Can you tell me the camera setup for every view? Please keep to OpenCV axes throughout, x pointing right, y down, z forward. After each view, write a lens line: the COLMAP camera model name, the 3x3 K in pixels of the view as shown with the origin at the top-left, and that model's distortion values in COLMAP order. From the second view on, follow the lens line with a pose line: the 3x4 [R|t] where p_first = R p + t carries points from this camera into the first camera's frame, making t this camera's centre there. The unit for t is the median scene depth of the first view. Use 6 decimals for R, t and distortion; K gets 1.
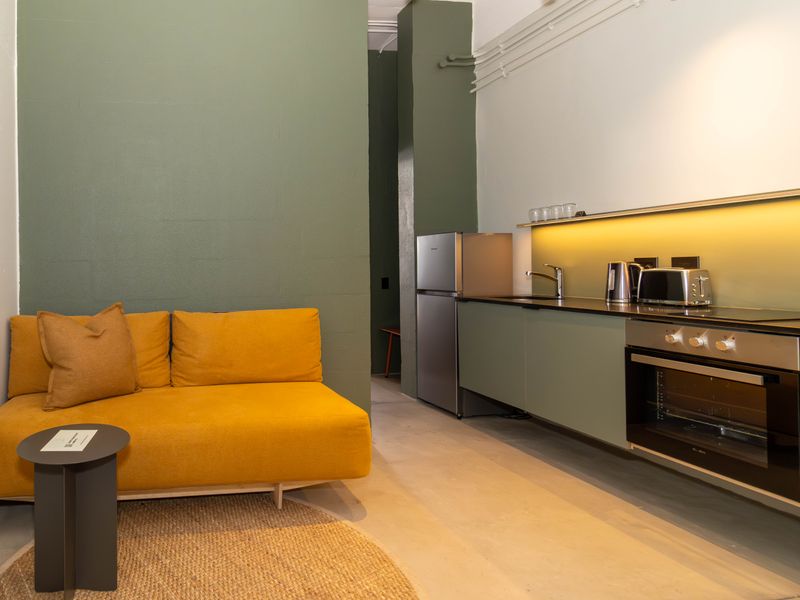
lens RADIAL K [[466.0, 0, 196.6], [0, 466.0, 270.0], [0, 0, 1]] dist [0.000491, 0.001191]
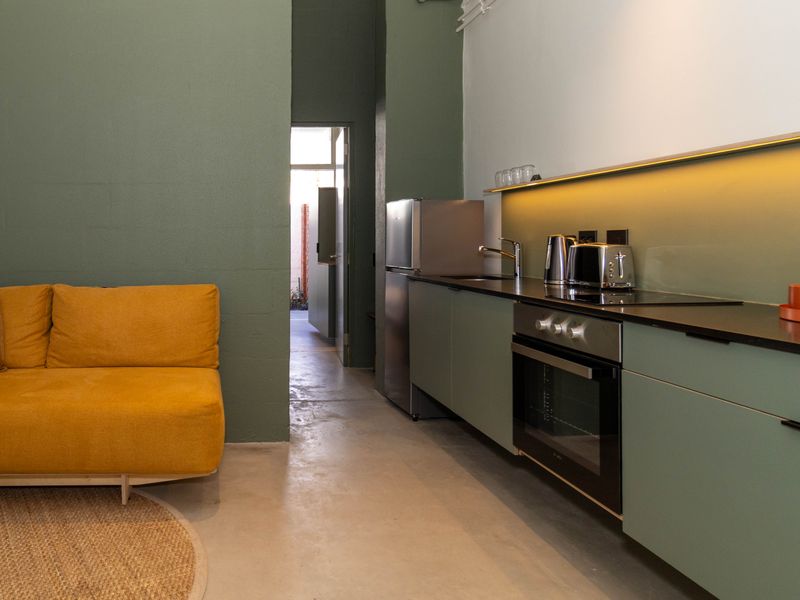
lens RADIAL K [[566.1, 0, 221.0], [0, 566.1, 240.2], [0, 0, 1]] dist [-0.000109, -0.001888]
pose [[0.995620, 0.012330, -0.092673, 0.382004], [-0.012611, 0.999917, -0.002446, 0.001313], [0.092635, 0.003604, 0.995694, -0.062189]]
